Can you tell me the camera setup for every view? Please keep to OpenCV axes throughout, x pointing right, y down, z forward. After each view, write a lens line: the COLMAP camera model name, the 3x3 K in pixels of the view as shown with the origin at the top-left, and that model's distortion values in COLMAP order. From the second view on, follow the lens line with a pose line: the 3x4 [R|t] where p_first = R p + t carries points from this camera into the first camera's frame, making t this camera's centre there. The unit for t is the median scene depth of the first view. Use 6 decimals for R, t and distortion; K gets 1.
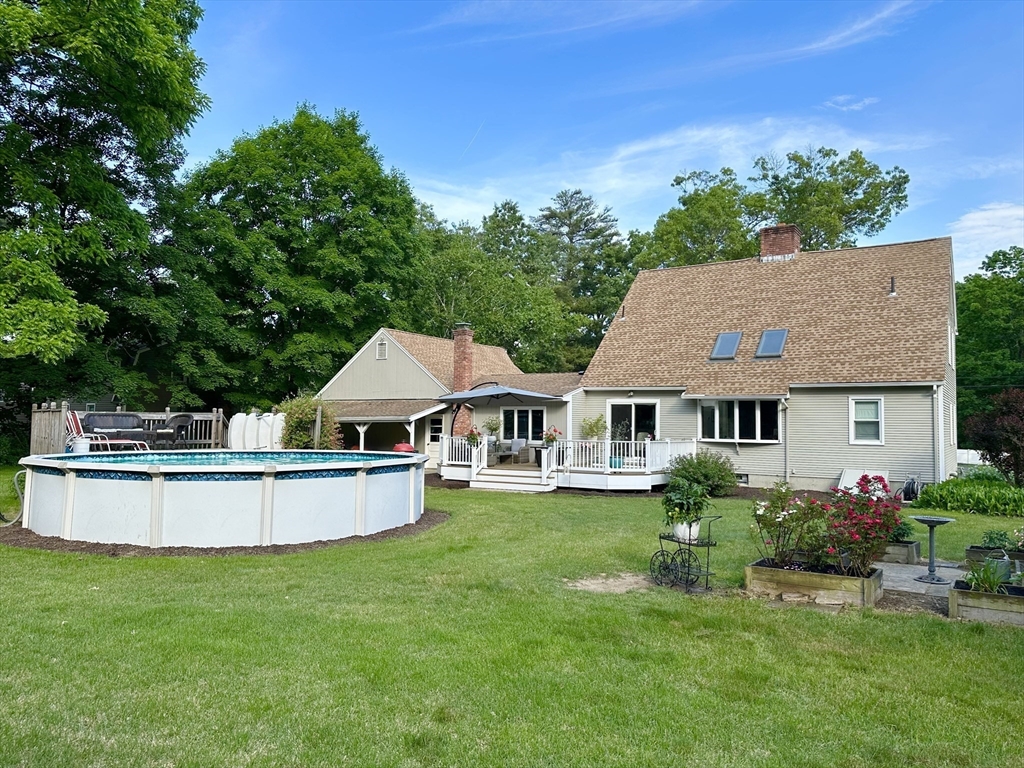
lens RADIAL K [[744.6, 0, 512.0], [0, 744.6, 384.0], [0, 0, 1]] dist [0.119589, -0.201243]
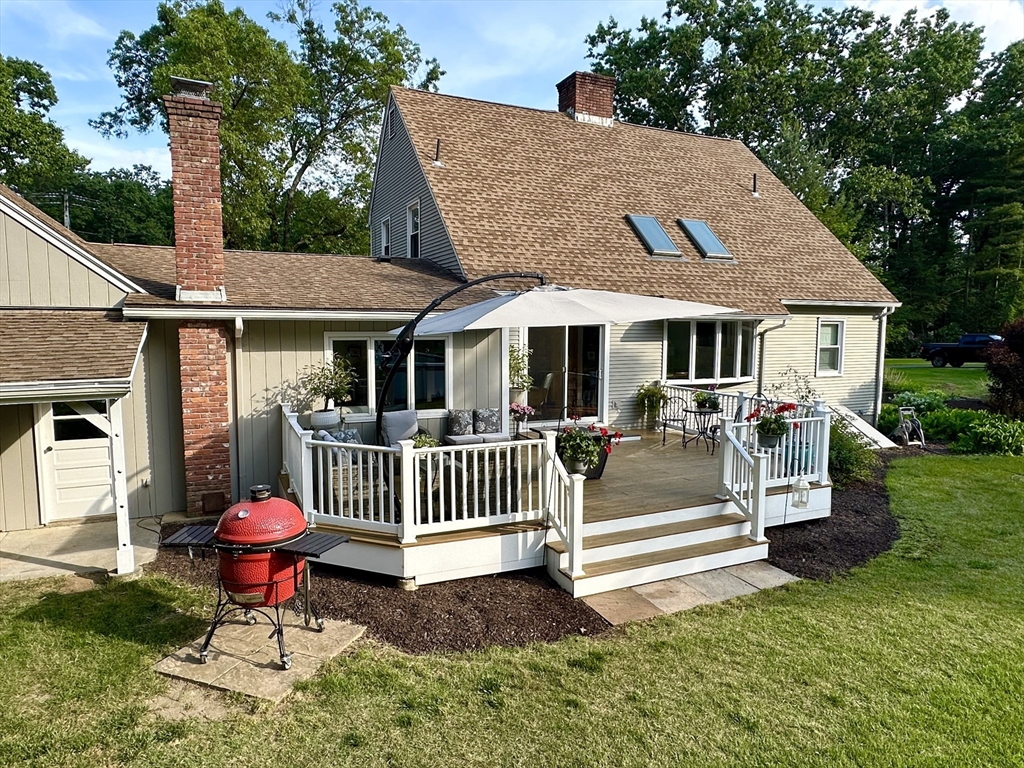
lens RADIAL K [[648.5, 0, 512.0], [0, 648.5, 384.0], [0, 0, 1]] dist [0.000706, 0.000173]
pose [[0.532816, -0.085697, 0.841881, -0.235671], [-0.042145, 0.990937, 0.127542, 0.009627], [-0.845181, -0.103437, 0.524375, 0.692812]]
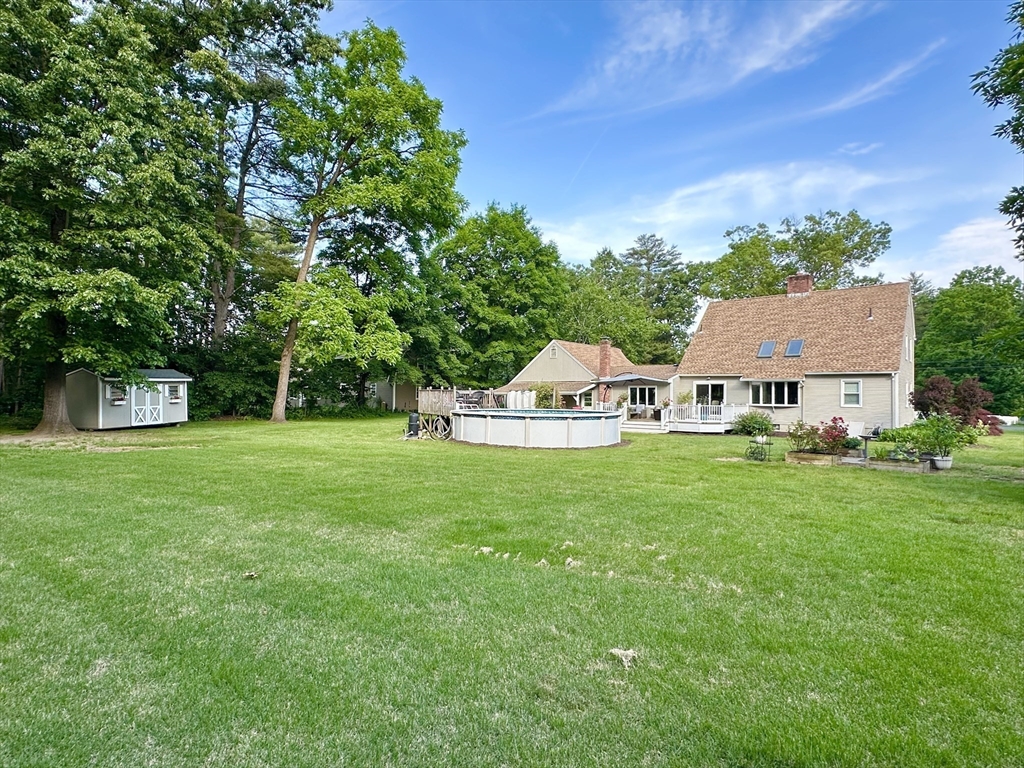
lens RADIAL K [[547.5, 0, 512.0], [0, 547.5, 384.0], [0, 0, 1]] dist [0.000390, 0.000610]
pose [[0.990103, -0.005705, -0.140229, -0.098965], [0.010472, 0.999391, 0.033282, -0.017750], [0.139954, -0.034422, 0.989560, -0.274703]]
